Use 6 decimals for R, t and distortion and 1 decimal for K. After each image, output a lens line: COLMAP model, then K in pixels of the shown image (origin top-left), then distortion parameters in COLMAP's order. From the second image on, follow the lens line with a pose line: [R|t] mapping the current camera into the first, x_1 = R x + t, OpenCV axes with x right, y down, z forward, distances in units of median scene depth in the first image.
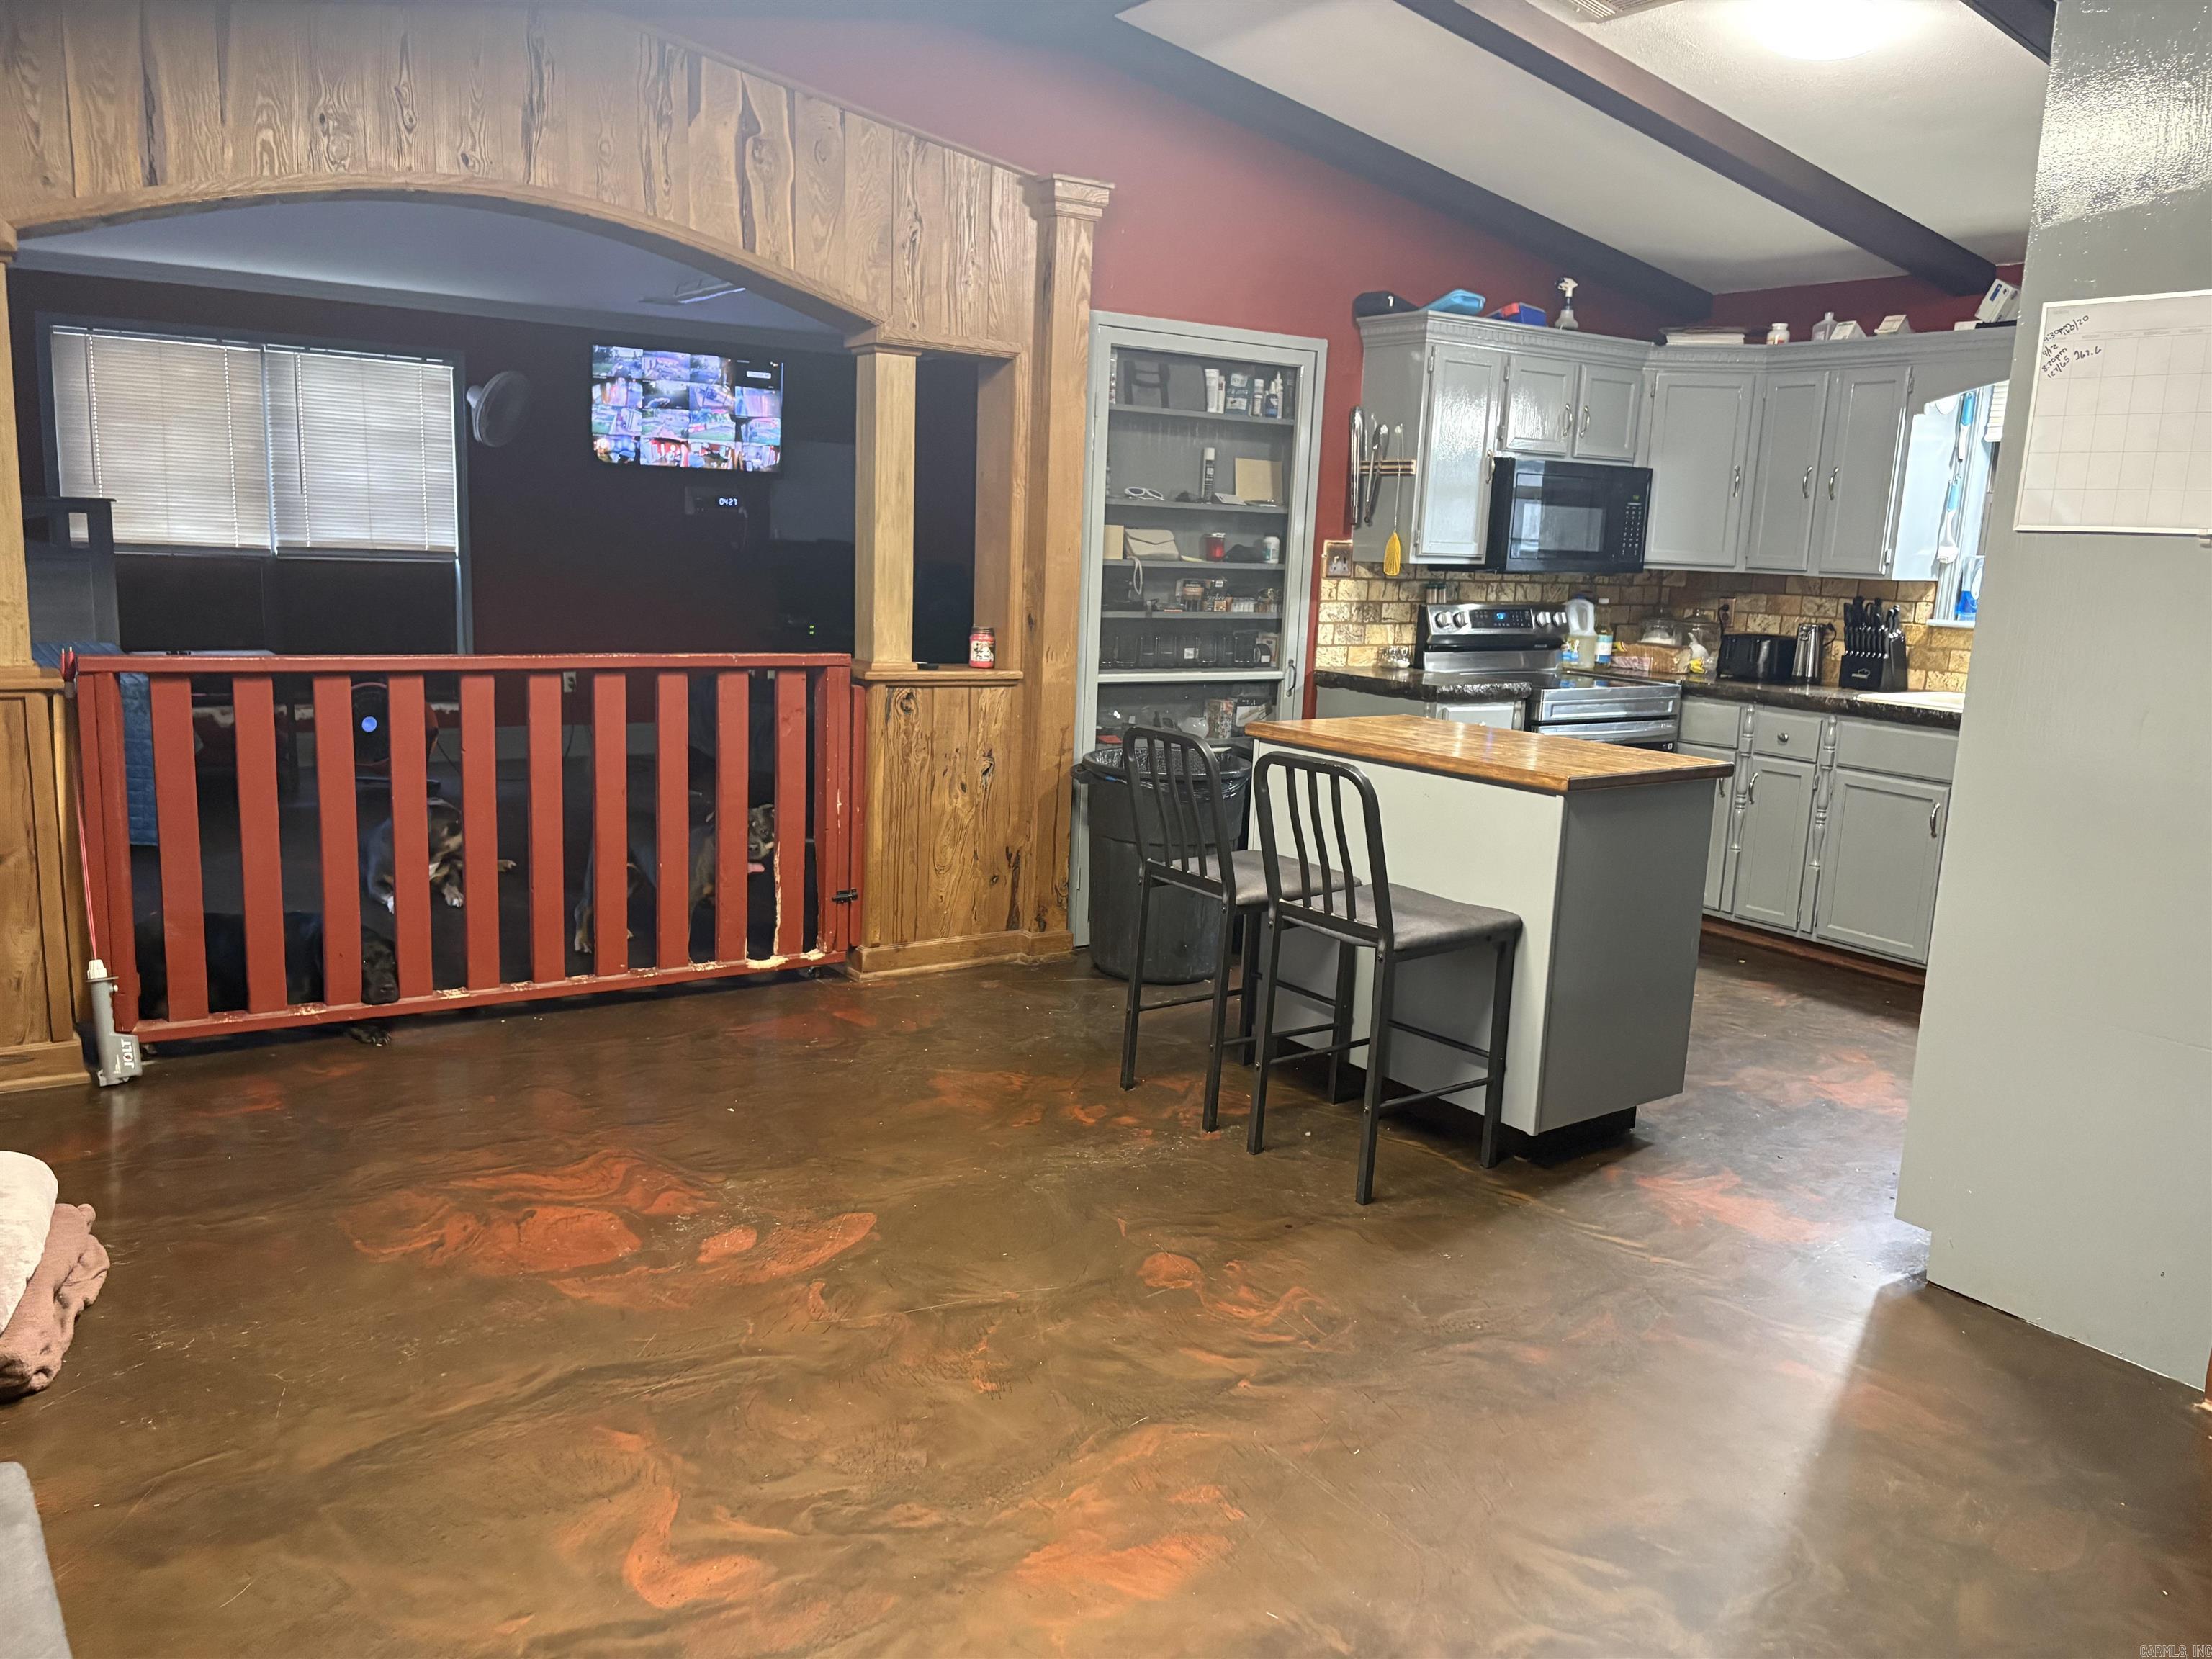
lens RADIAL K [[1672.8, 0, 1106.0], [0, 1672.8, 829.5], [0, 0, 1]] dist [0.008469, 0.008733]
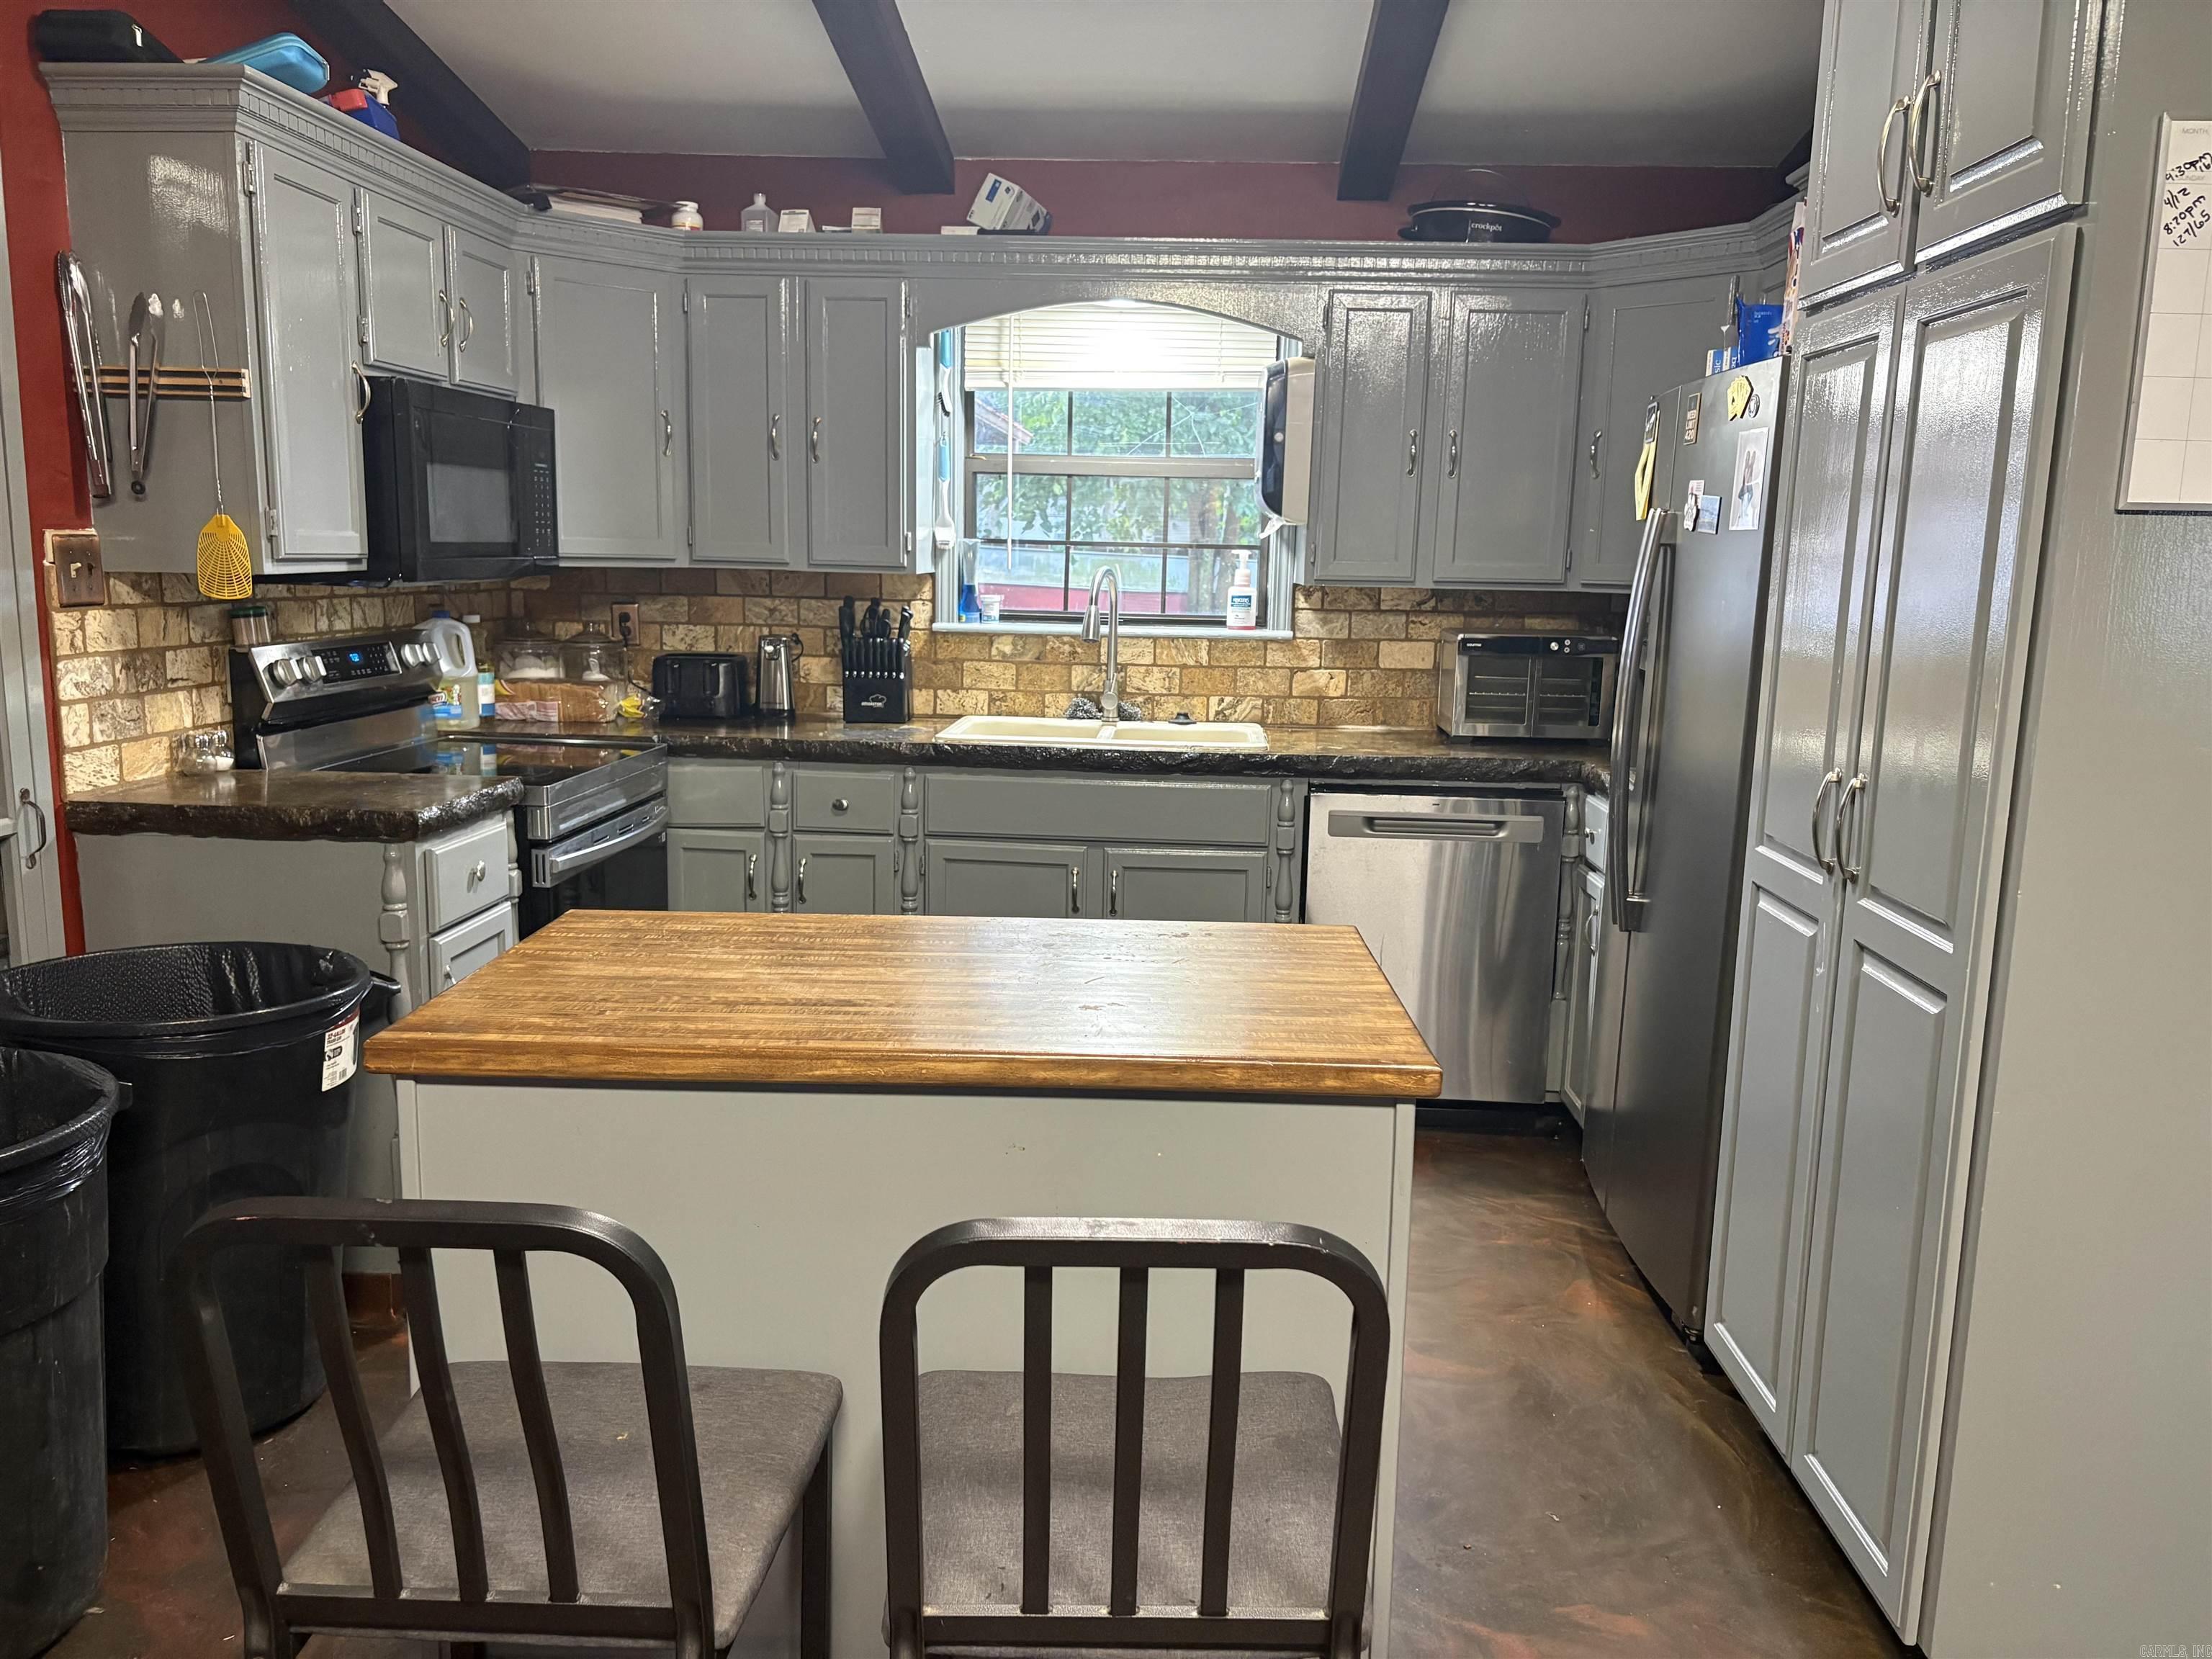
lens RADIAL K [[1711.4, 0, 1106.0], [0, 1711.4, 829.5], [0, 0, 1]] dist [0.009202, 0.002628]
pose [[0.608275, -0.152939, 0.778852, -0.078067], [0.143091, 0.986313, 0.081924, -0.084749], [-0.780722, 0.061615, 0.621834, 0.460273]]
